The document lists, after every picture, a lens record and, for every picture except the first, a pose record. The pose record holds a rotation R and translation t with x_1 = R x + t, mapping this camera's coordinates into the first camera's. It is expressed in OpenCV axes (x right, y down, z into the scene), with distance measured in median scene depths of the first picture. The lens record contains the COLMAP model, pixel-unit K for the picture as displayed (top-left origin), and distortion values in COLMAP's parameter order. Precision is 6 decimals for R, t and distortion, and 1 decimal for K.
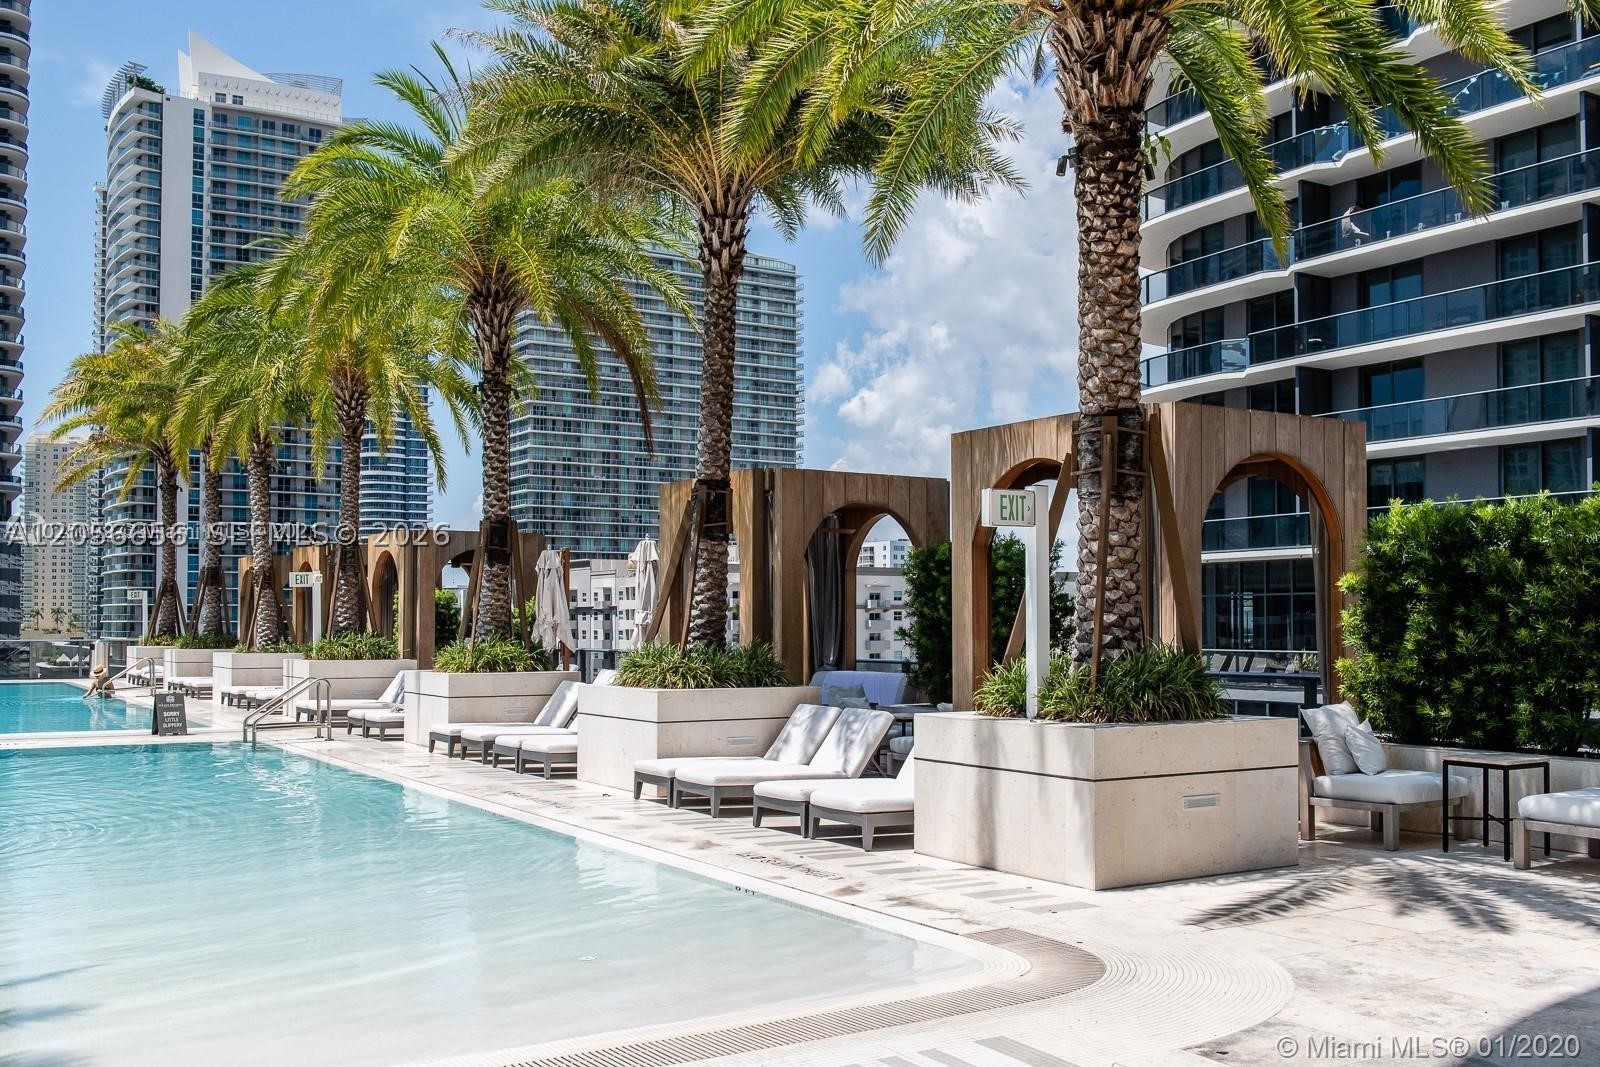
lens RADIAL K [[1548.1, 0, 821.1], [0, 1548.1, 593.5], [0, 0, 1]] dist [-0.023048, 0.000000]
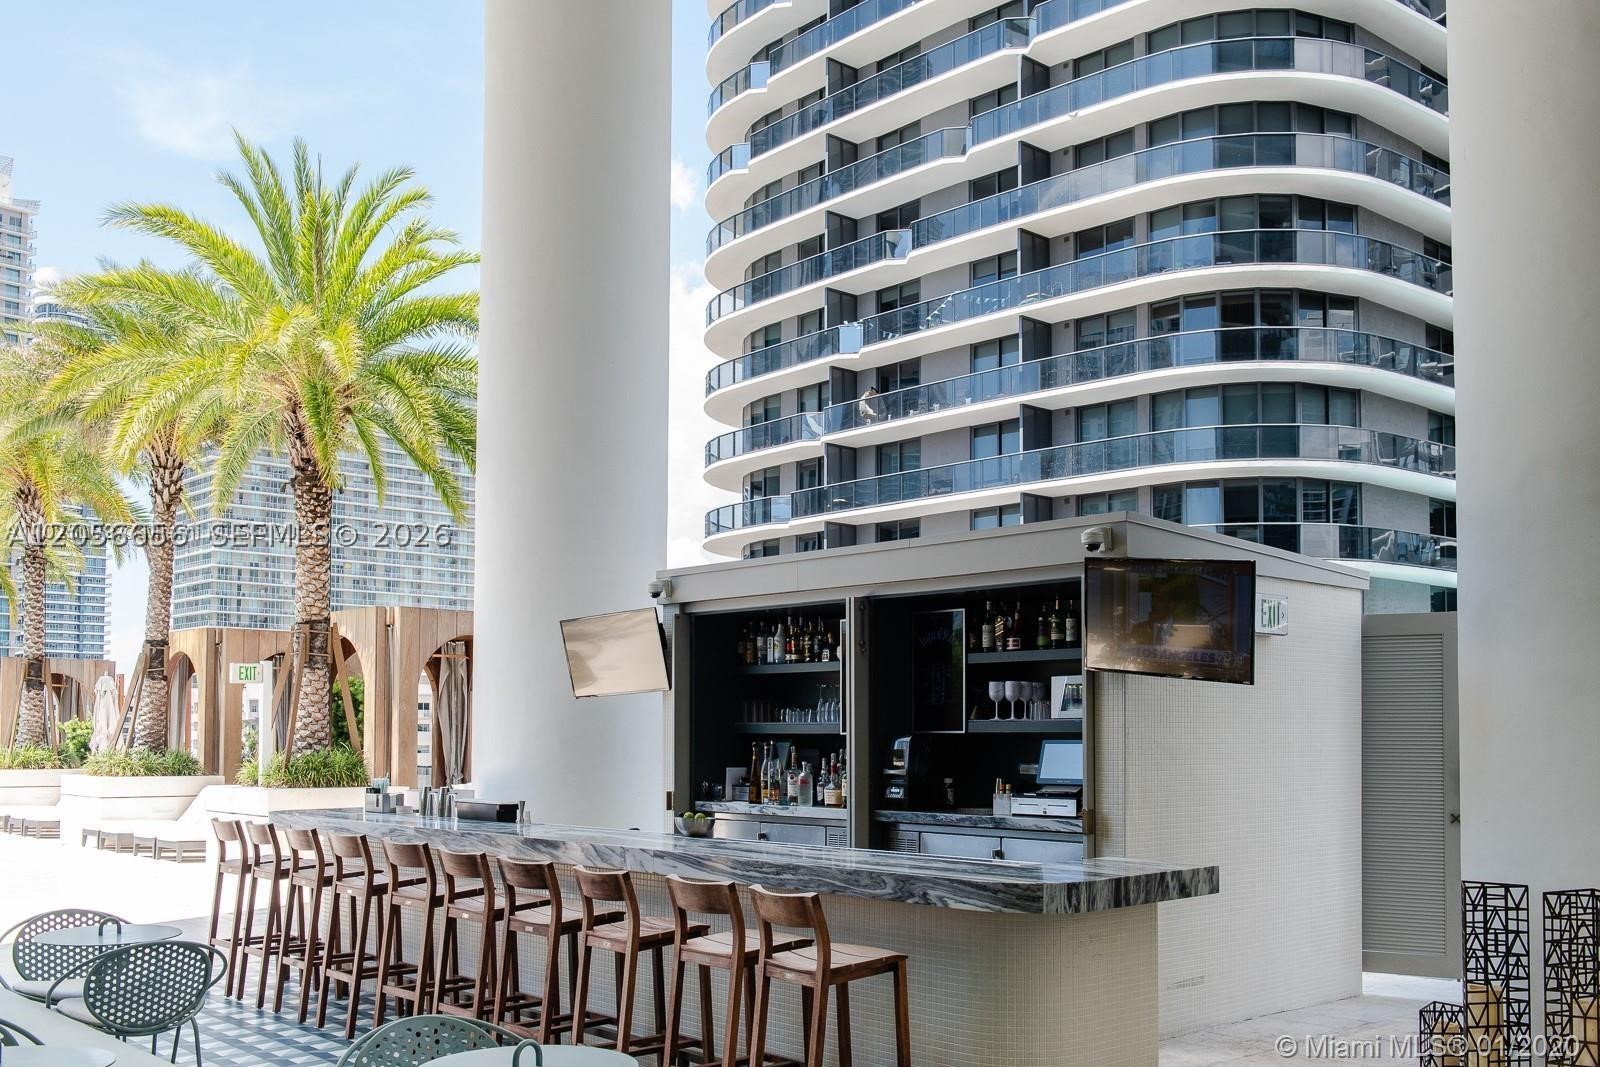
lens RADIAL K [[1548.1, 0, 803.8], [0, 1548.1, 679.3], [0, 0, 1]] dist [-0.023048, 0.000000]
pose [[0.984186, 0.011222, 0.176780, 0.080412], [-0.008116, 0.999800, -0.018281, -0.003475], [-0.176949, 0.016557, 0.984081, -0.167279]]
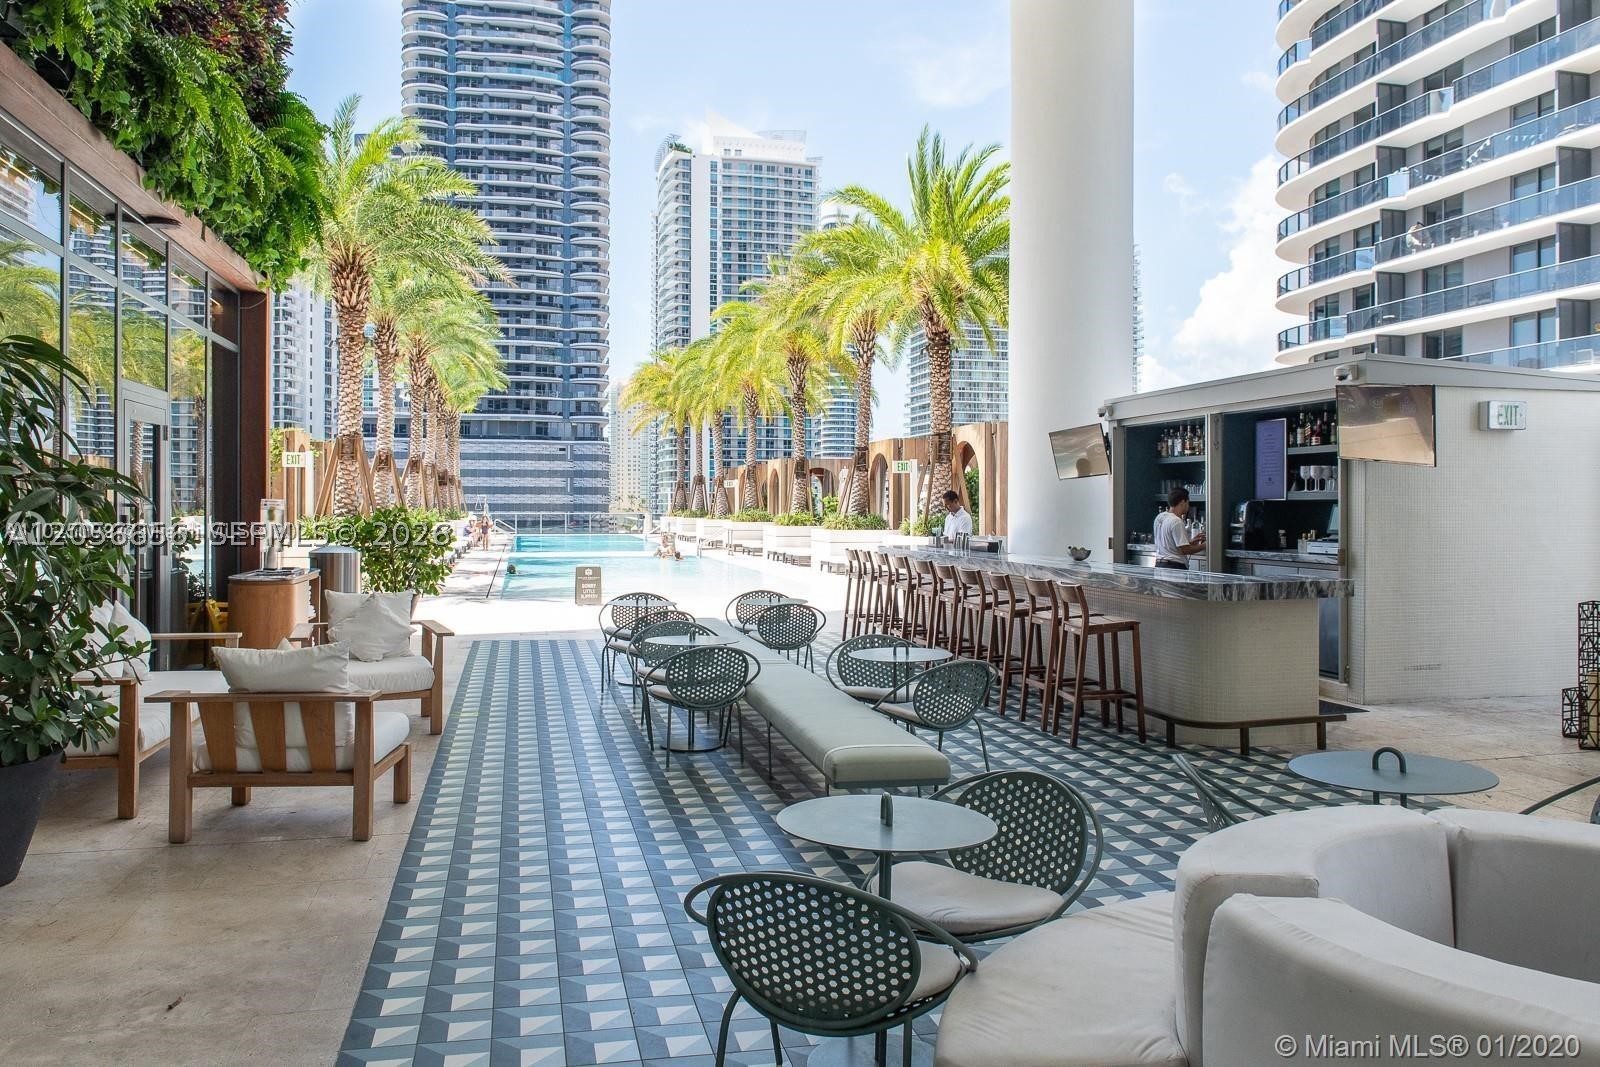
lens RADIAL K [[1115.1, 0, 794.4], [0, 1115.1, 521.7], [0, 0, 1]] dist [0.004671, -0.004667]
pose [[0.950656, 0.006679, -0.310175, 0.107032], [0.003769, 0.999446, 0.033075, -0.003708], [0.310224, -0.032612, 0.950104, -0.205928]]
